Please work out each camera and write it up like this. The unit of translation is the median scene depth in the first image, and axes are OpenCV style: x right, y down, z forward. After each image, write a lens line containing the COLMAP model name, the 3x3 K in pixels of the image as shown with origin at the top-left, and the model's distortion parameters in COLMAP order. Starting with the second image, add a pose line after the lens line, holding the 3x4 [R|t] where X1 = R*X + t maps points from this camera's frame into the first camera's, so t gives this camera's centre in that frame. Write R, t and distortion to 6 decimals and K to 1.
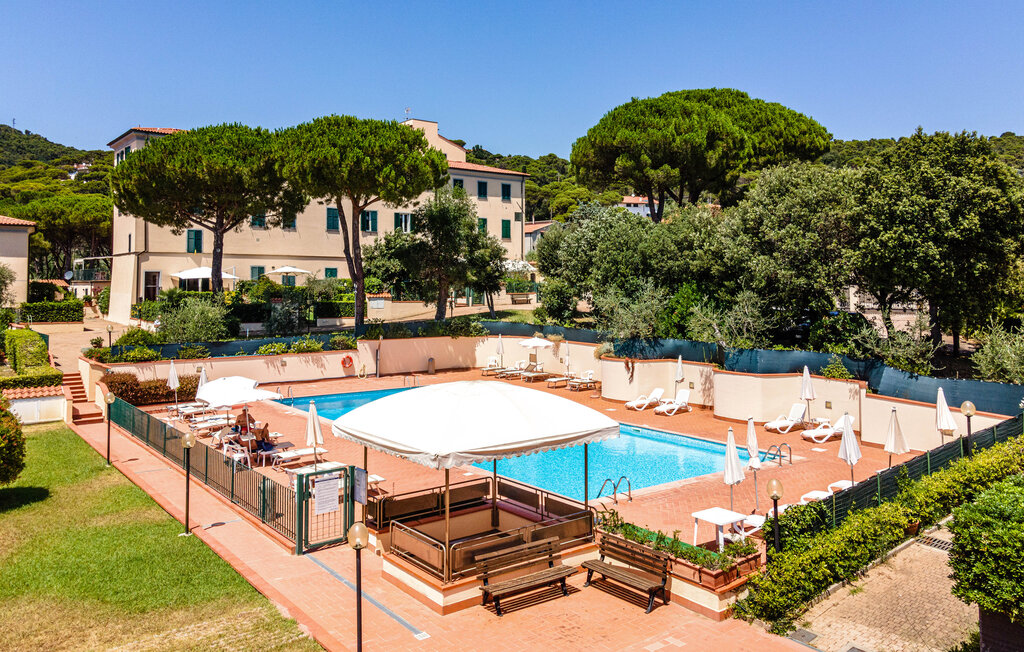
lens RADIAL K [[769.1, 0, 517.2], [0, 769.1, 260.9], [0, 0, 1]] dist [0.039592, -0.000140]
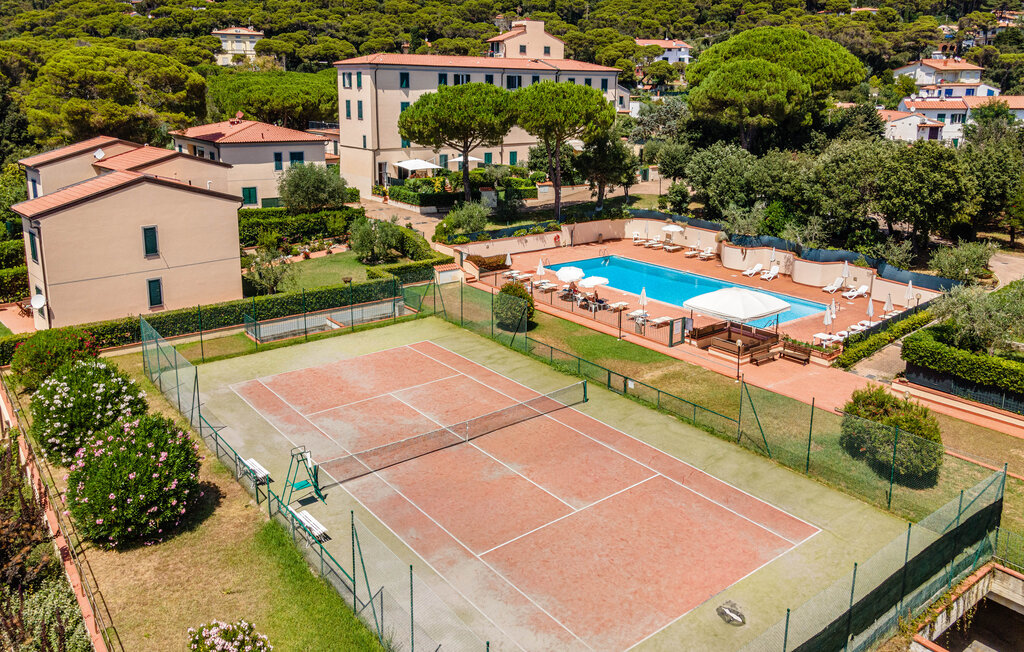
lens RADIAL K [[756.3, 0, 508.5], [0, 756.3, 259.4], [0, 0, 1]] dist [0.032132, 0.001658]
pose [[0.999940, 0.006899, -0.008503, -0.319115], [-0.004620, 0.969856, 0.243633, -0.226343], [0.009927, -0.243580, 0.969830, -0.603478]]
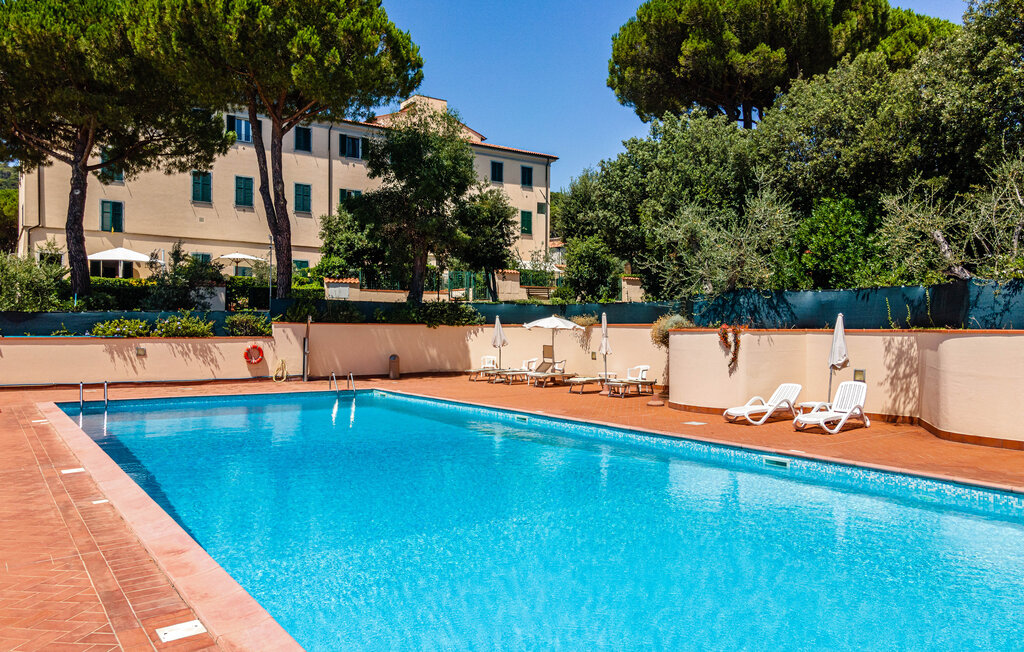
lens RADIAL K [[751.9, 0, 512.0], [0, 751.9, 326.0], [0, 0, 1]] dist [0.004634, 0.061531]
pose [[0.998646, 0.003364, -0.051920, 0.023436], [-0.002053, 0.999678, 0.025295, 0.093735], [0.051989, -0.025154, 0.998331, 0.406156]]
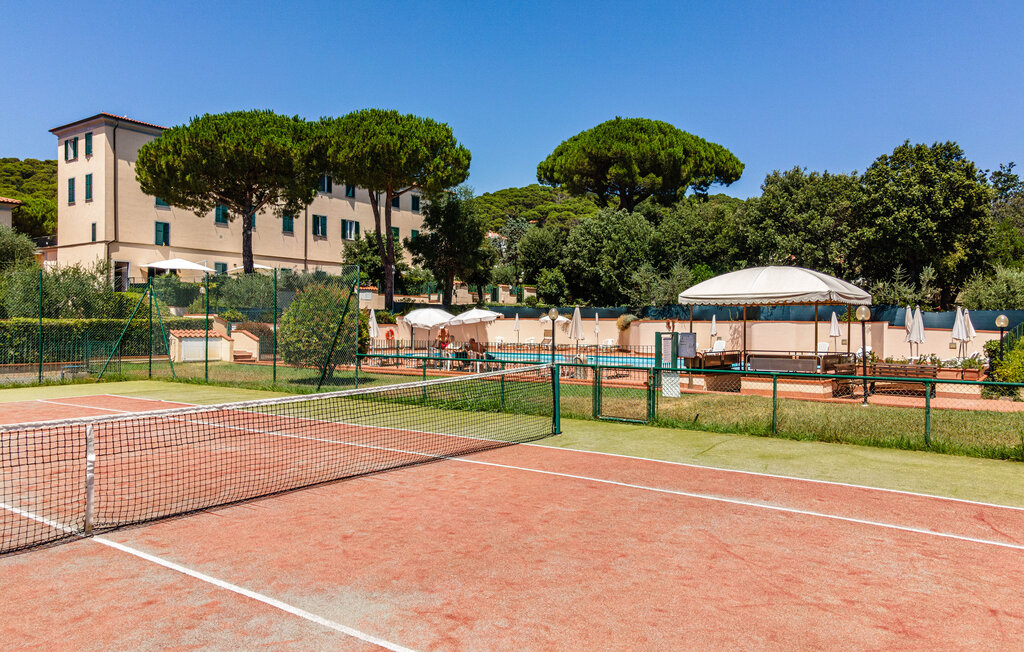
lens RADIAL K [[745.2, 0, 512.0], [0, 745.2, 326.0], [0, 0, 1]] dist [0.002663, 0.101966]
pose [[0.969376, 0.007594, 0.245465, -0.321916], [-0.015295, 0.999448, 0.029484, 0.086552], [-0.245106, -0.032336, 0.968957, -0.078516]]
